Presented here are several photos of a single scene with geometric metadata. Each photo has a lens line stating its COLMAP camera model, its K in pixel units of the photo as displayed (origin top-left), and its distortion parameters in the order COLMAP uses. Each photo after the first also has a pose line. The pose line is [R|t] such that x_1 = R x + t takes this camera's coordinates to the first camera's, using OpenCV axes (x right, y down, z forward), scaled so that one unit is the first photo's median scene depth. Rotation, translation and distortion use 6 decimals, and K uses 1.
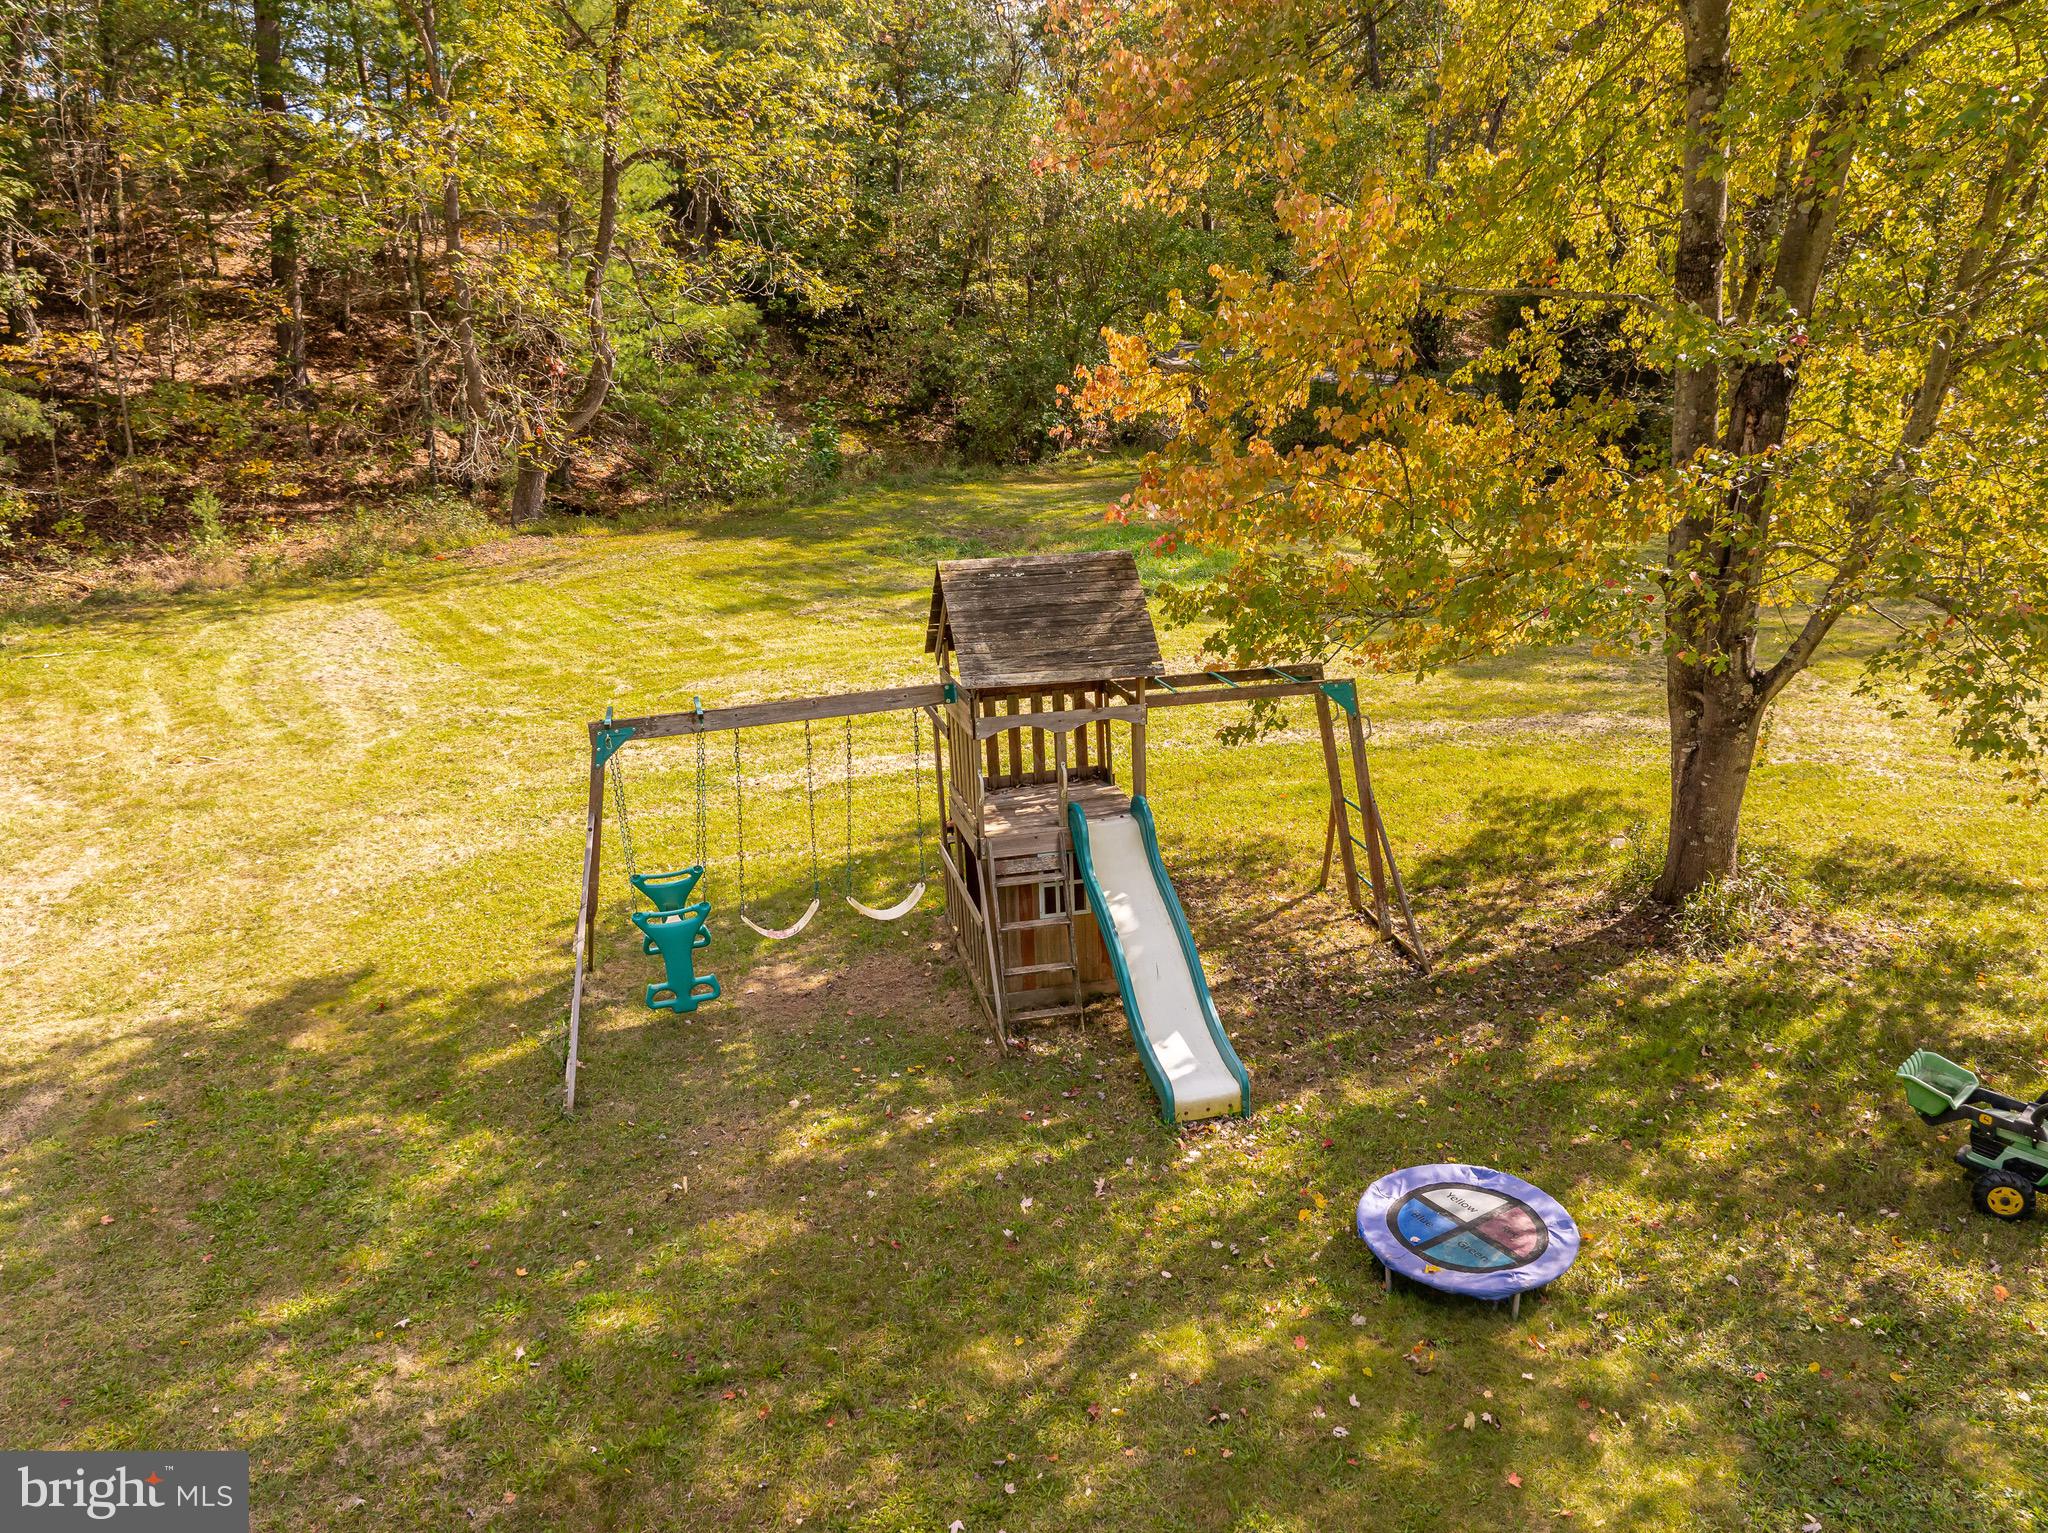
lens RADIAL K [[1458.7, 0, 1024.0], [0, 1458.7, 766.5], [0, 0, 1]] dist [-0.044871, -0.001509]
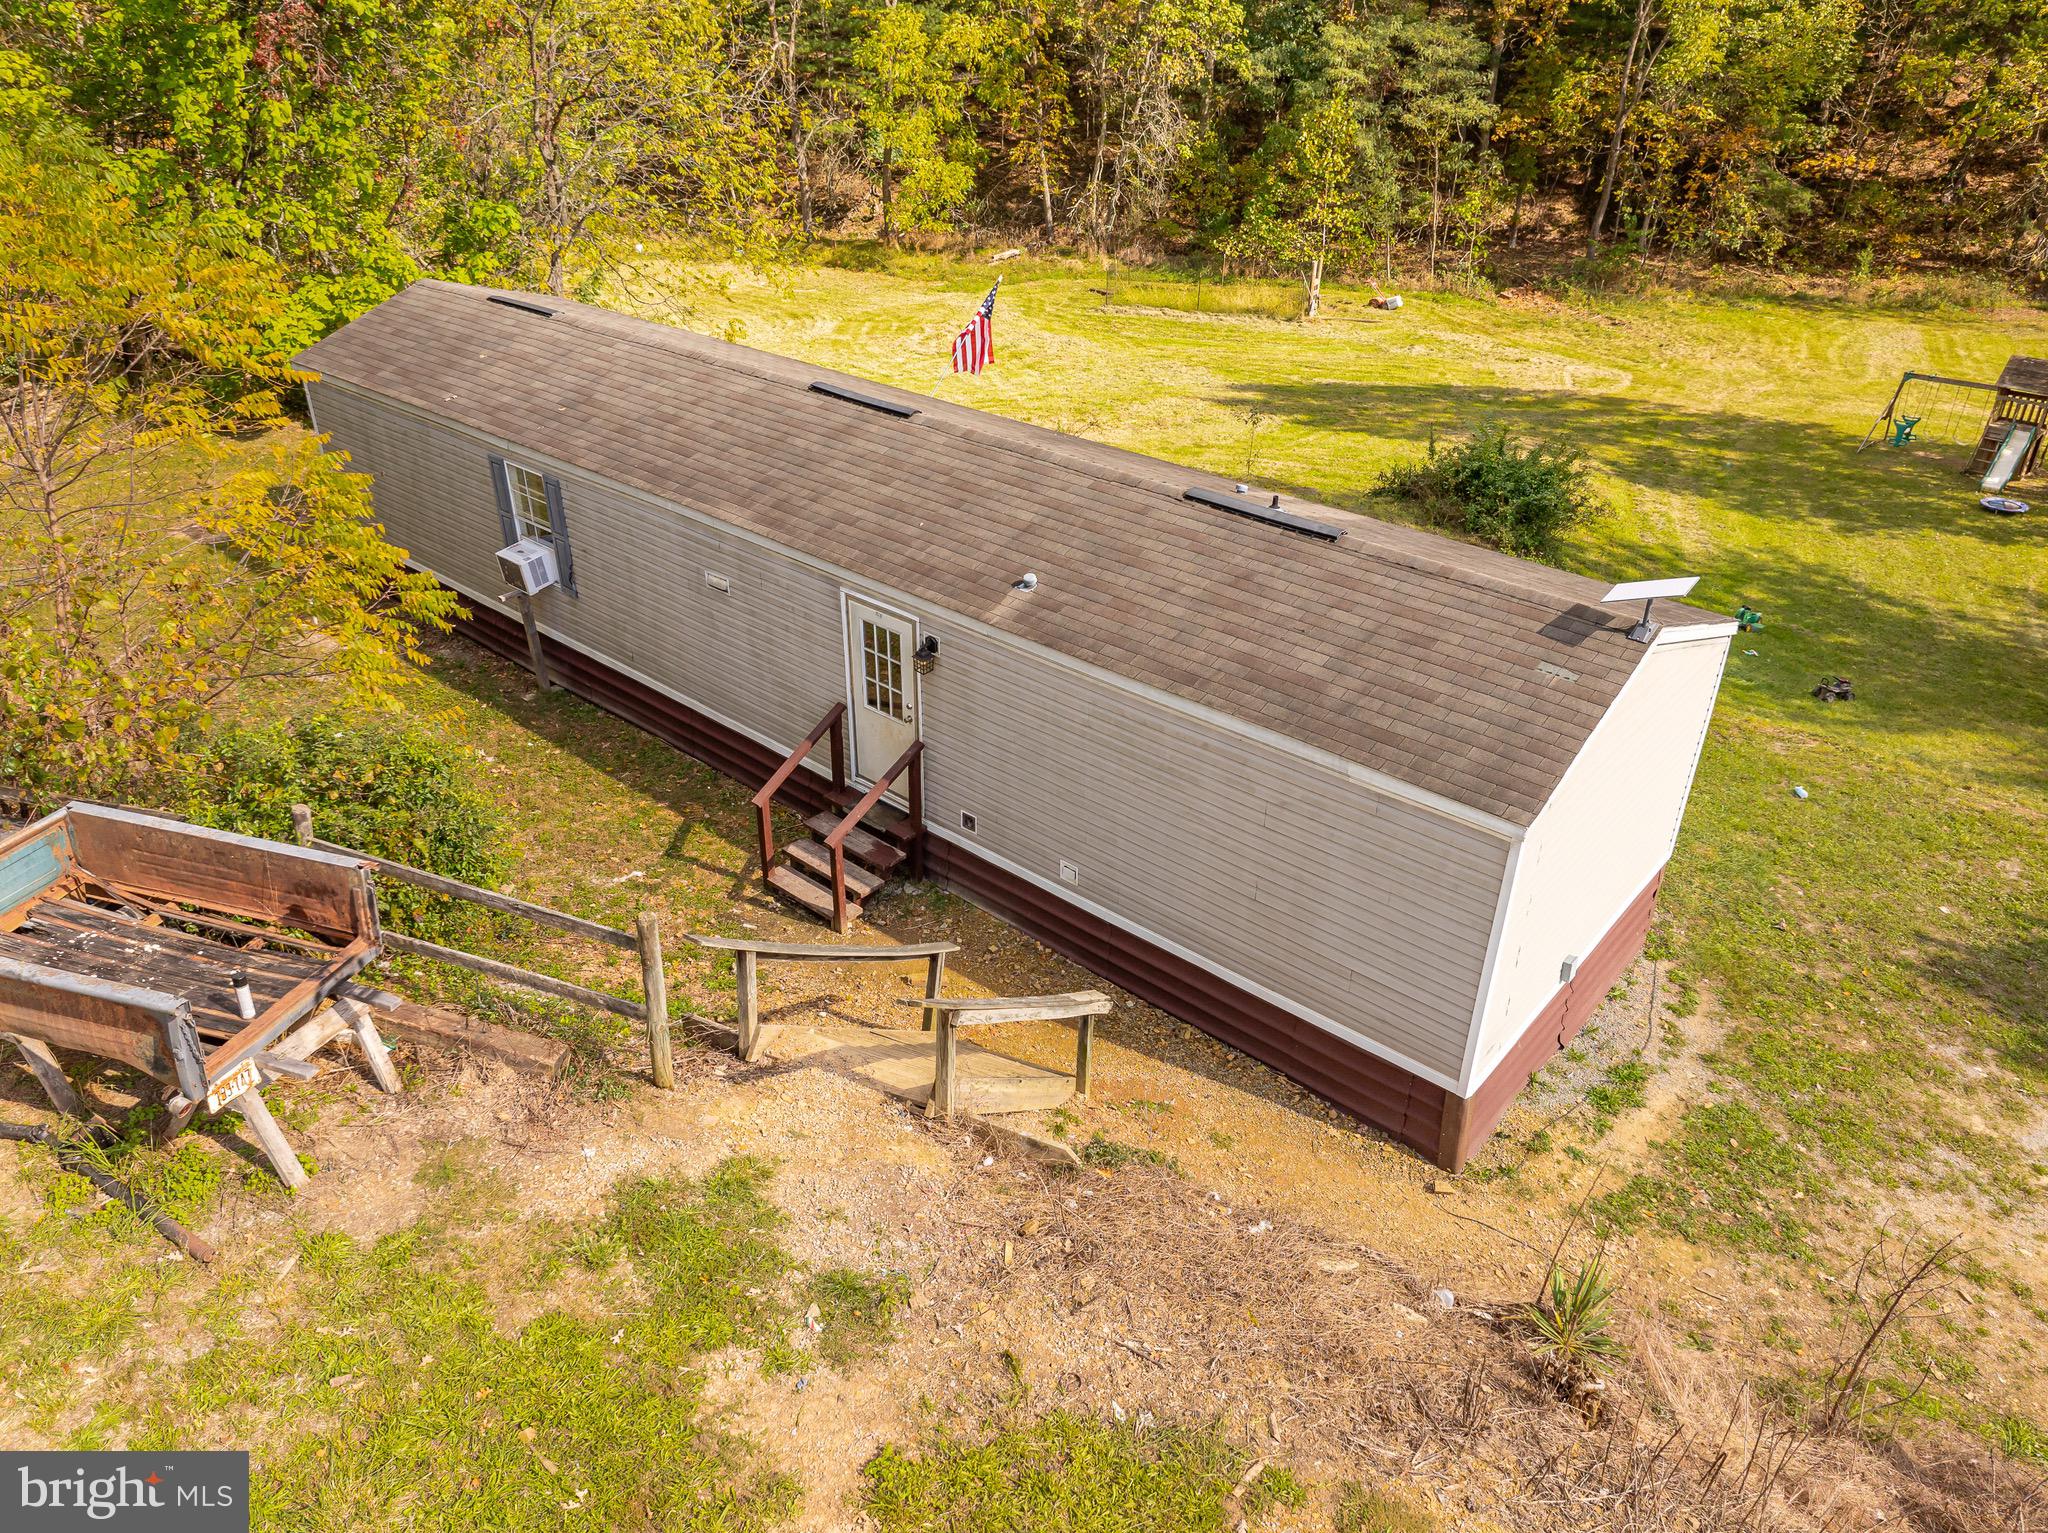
lens RADIAL K [[1458.7, 0, 1024.0], [0, 1458.7, 766.5], [0, 0, 1]] dist [-0.044871, -0.001509]
pose [[0.502684, 0.444362, -0.741520, 0.573604], [-0.275849, 0.895384, 0.349565, 0.072324], [0.819278, 0.028827, 0.572672, -0.981344]]
